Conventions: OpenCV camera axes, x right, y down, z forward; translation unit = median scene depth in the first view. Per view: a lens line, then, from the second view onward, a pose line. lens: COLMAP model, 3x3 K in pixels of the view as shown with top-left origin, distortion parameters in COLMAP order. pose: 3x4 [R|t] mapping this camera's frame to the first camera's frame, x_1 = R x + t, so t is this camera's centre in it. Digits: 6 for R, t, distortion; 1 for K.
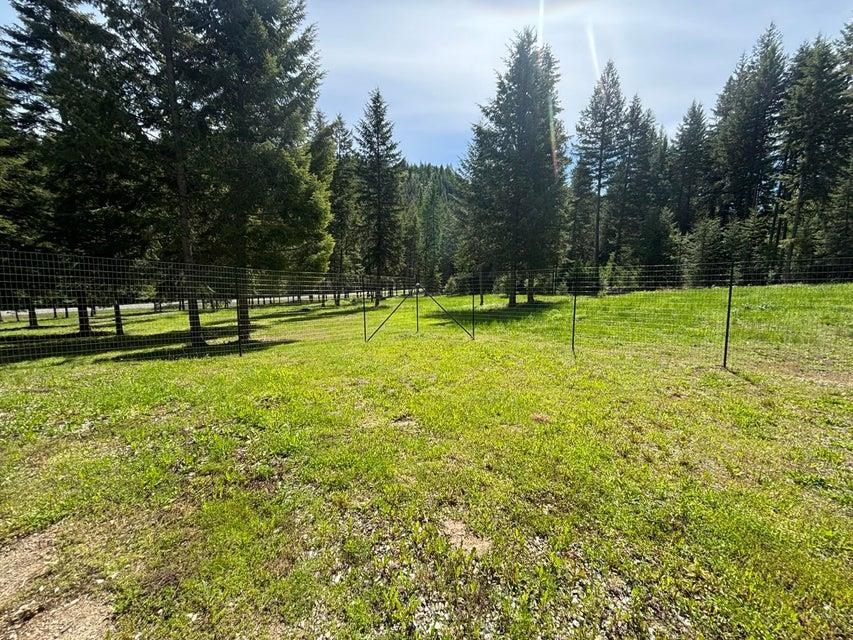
lens RADIAL K [[341.1, 0, 426.0], [0, 341.1, 319.7], [0, 0, 1]] dist [-0.001928, 0.000092]
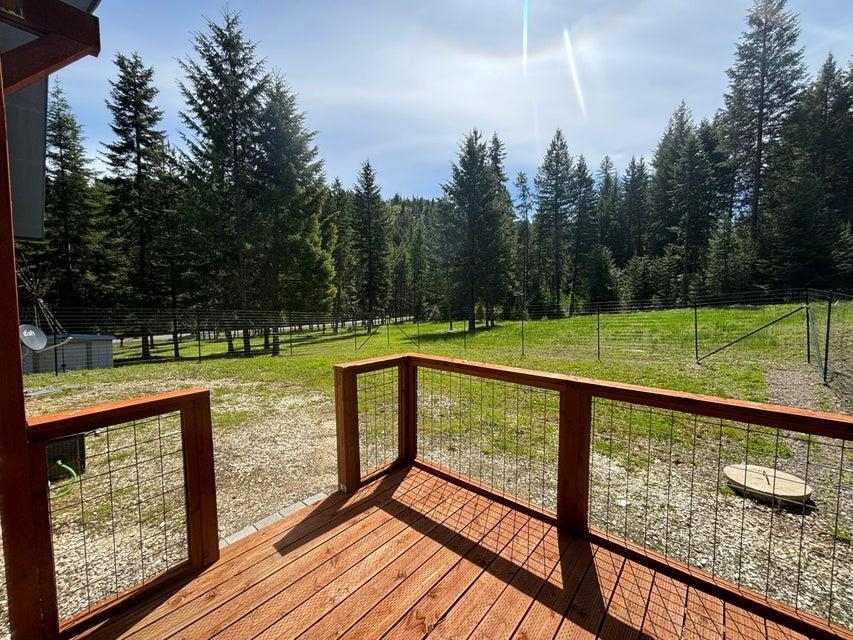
lens RADIAL K [[341.1, 0, 427.7], [0, 341.1, 321.3], [0, 0, 1]] dist [-0.001928, 0.000092]
pose [[0.999665, -0.020626, 0.015664, 0.043595], [0.021728, 0.997036, -0.073804, 0.013103], [-0.014095, 0.074120, 0.997150, -0.199517]]
